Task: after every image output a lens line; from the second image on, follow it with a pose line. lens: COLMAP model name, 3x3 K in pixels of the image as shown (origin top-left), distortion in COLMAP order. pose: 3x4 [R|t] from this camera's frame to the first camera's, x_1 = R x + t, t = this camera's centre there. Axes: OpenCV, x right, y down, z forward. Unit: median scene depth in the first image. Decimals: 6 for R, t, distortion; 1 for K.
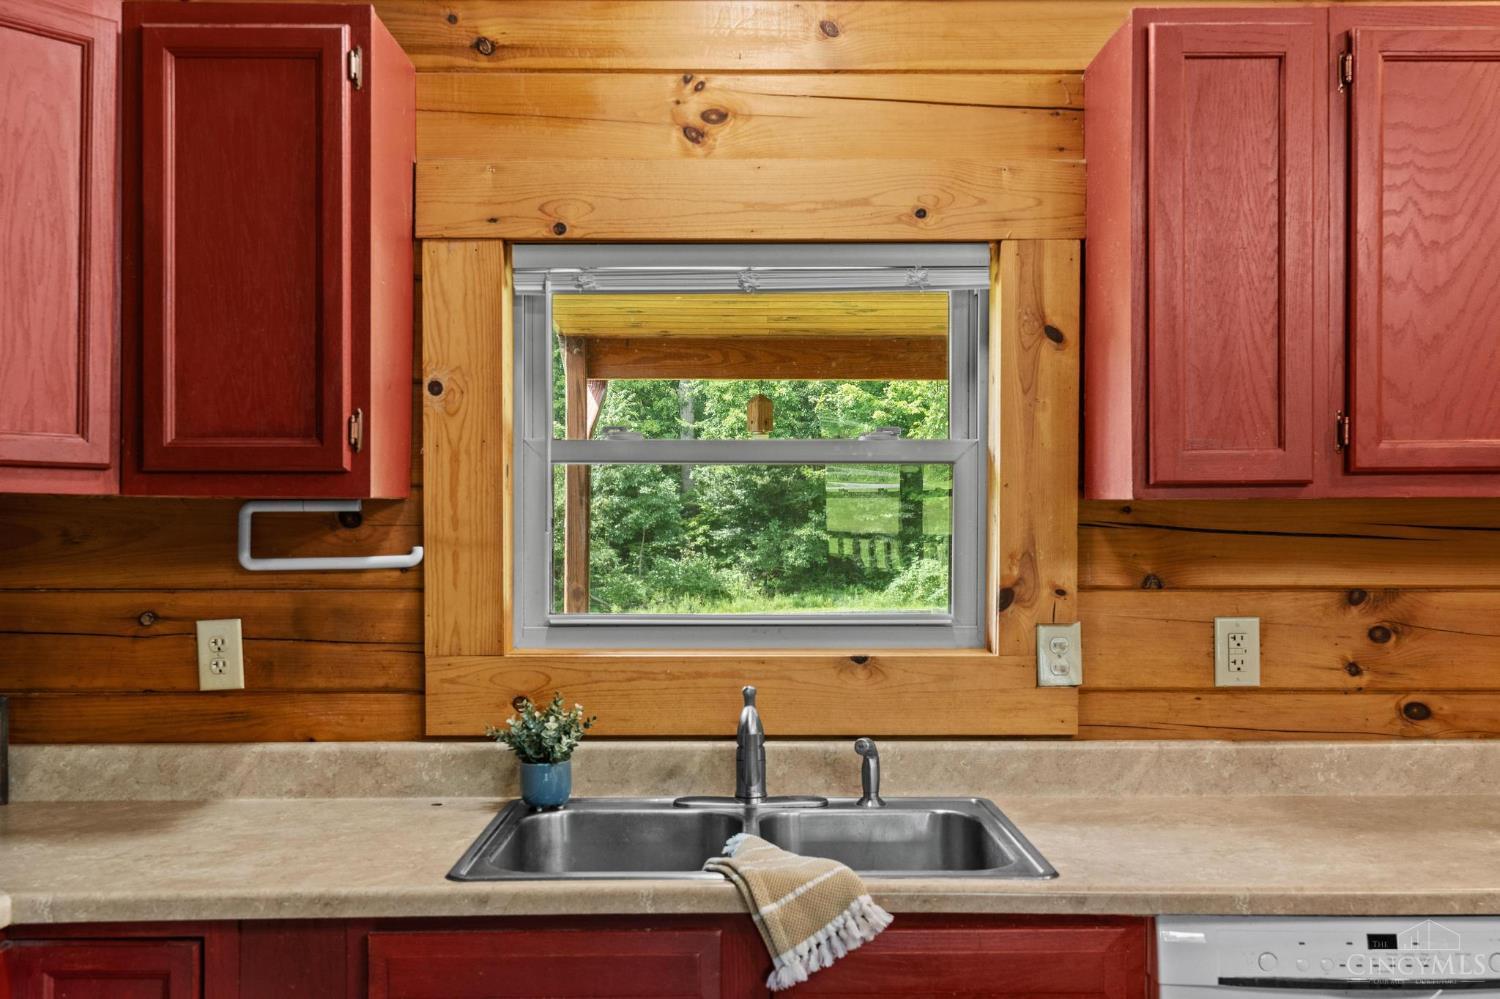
lens RADIAL K [[1373.3, 0, 755.7], [0, 1373.3, 520.0], [0, 0, 1]] dist [0.008293, 0.000000]
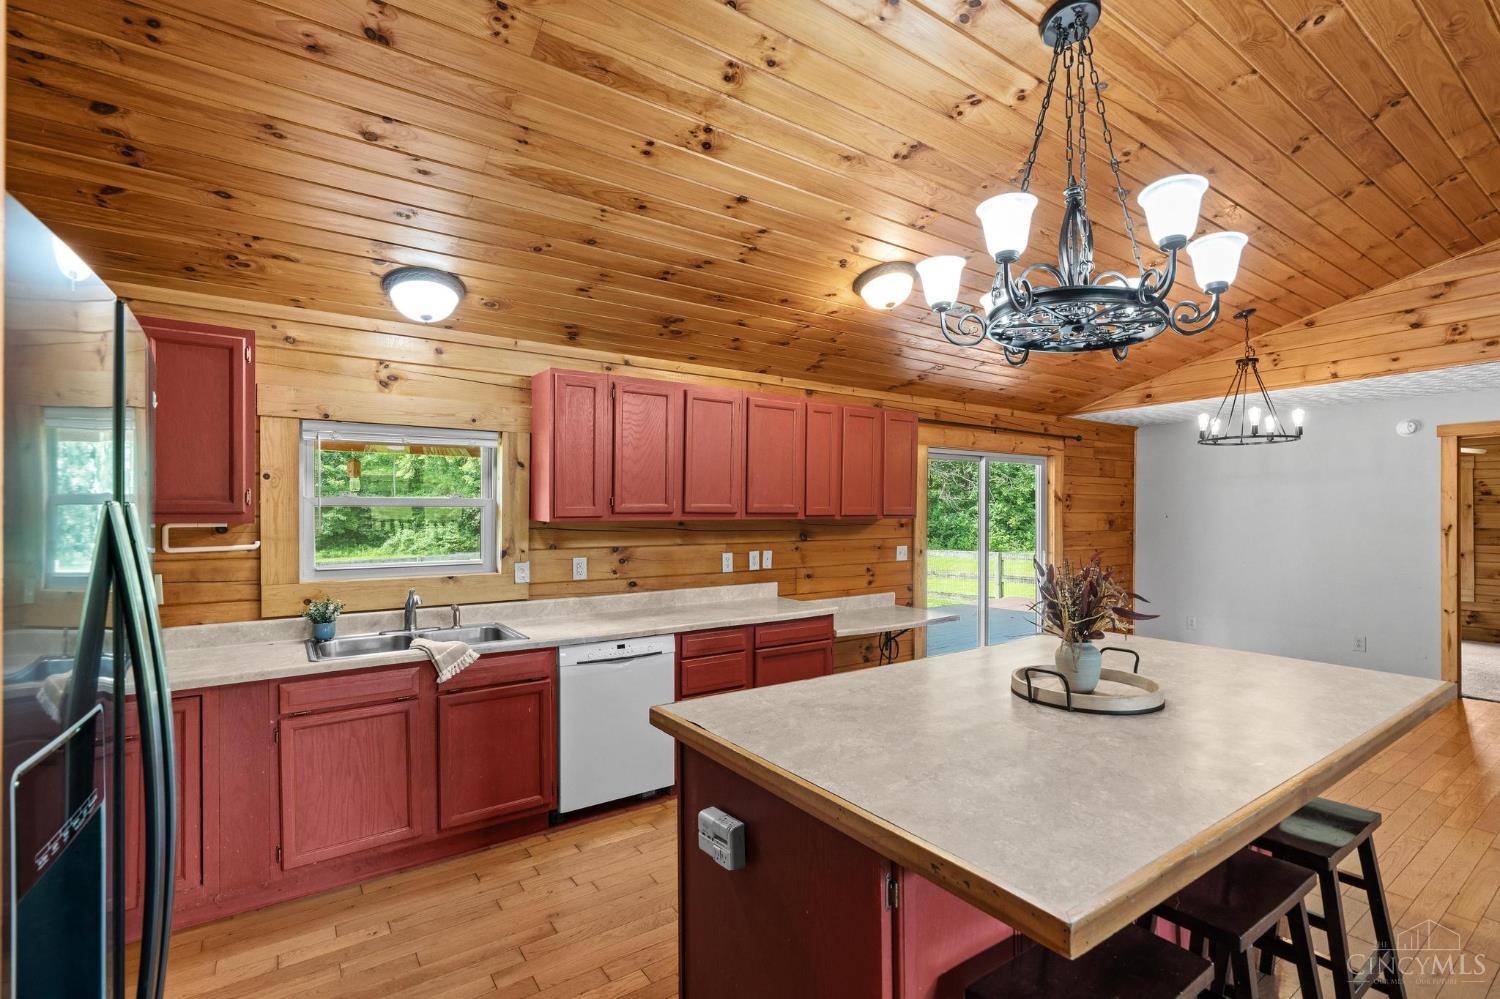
lens RADIAL K [[678.8, 0, 749.6], [0, 678.8, 511.8], [0, 0, 1]] dist [-0.004396, 0.001098]
pose [[0.824556, 0.001223, 0.565779, -0.205550], [-0.004712, 0.999978, 0.004707, -0.042500], [-0.565760, -0.006547, 0.824544, -0.491520]]
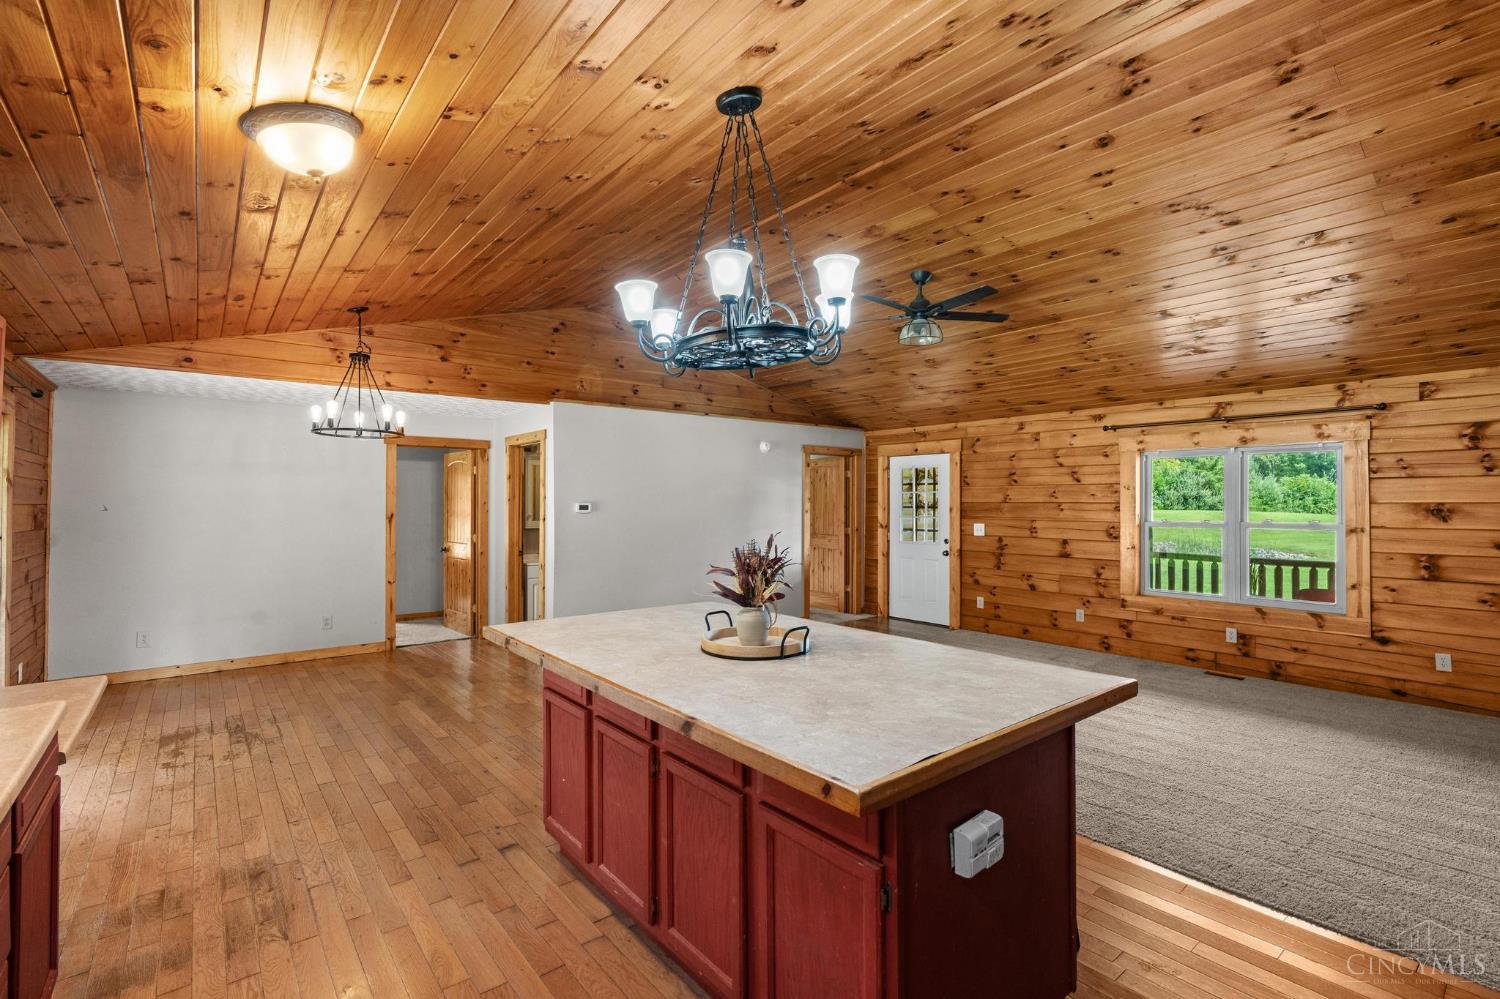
lens RADIAL K [[678.8, 0, 760.4], [0, 678.8, 499.7], [0, 0, 1]] dist [-0.004396, 0.001098]
pose [[-0.636633, 0.006104, 0.771143, -0.212740], [-0.004919, 0.999916, -0.011976, -0.032695], [-0.771151, -0.011418, -0.636550, 0.636840]]
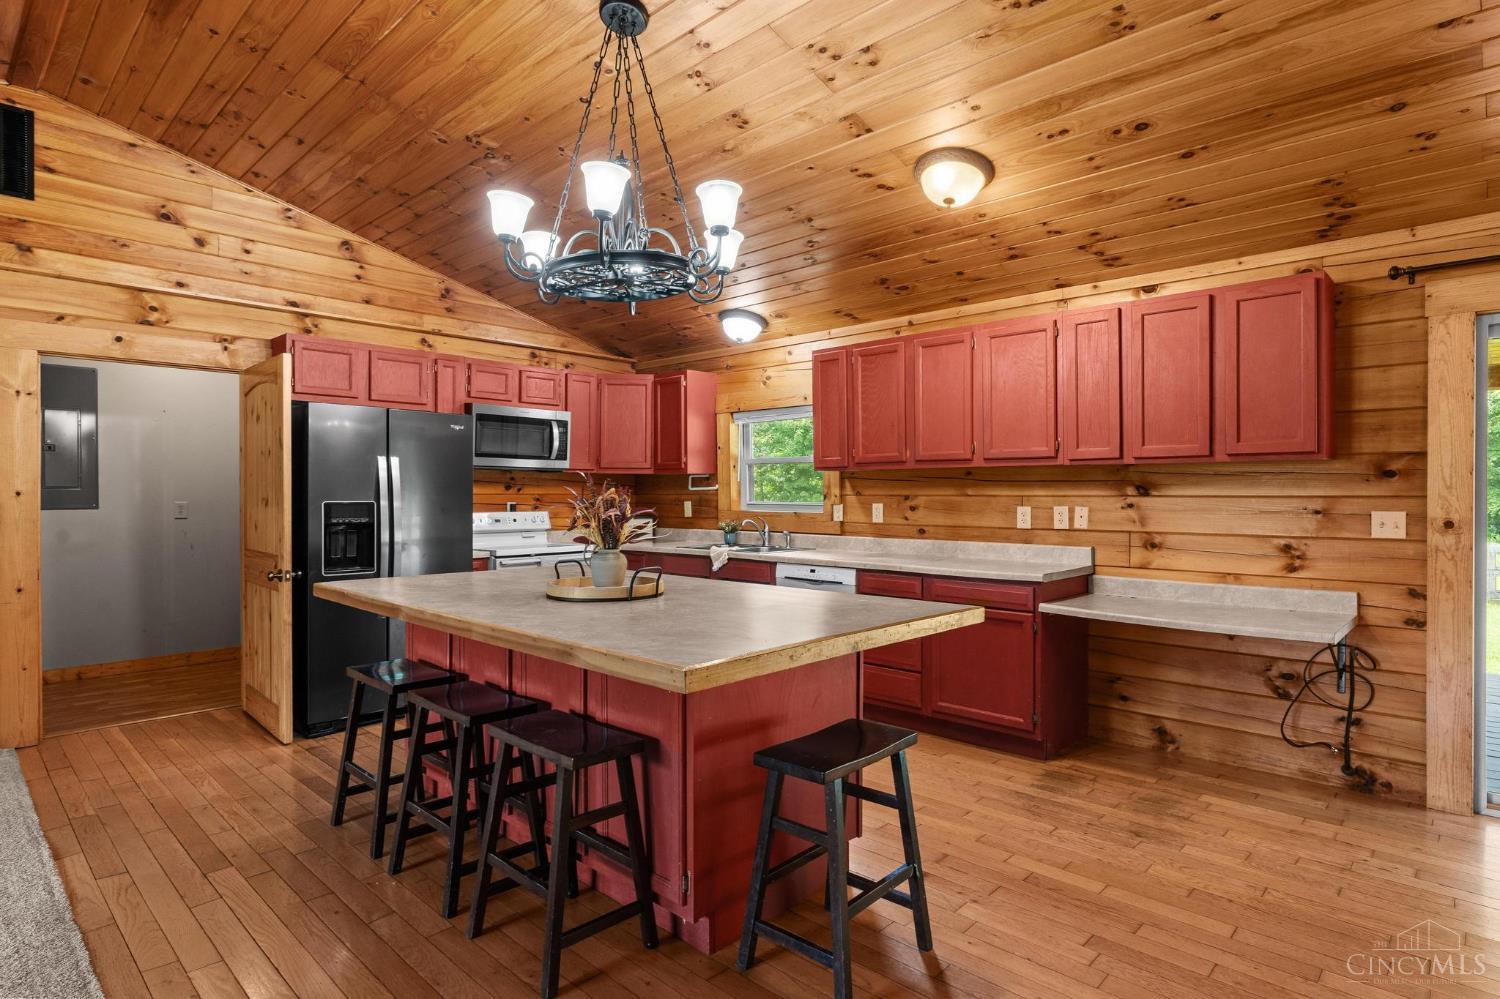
lens RADIAL K [[806.4, 0, 752.4], [0, 806.4, 497.0], [0, 0, 1]] dist [0.004464, -0.000074]
pose [[0.718478, 0.005544, -0.695528, 1.601679], [0.004752, 0.999906, 0.012879, 0.026187], [0.695534, -0.012559, 0.718384, -0.748313]]
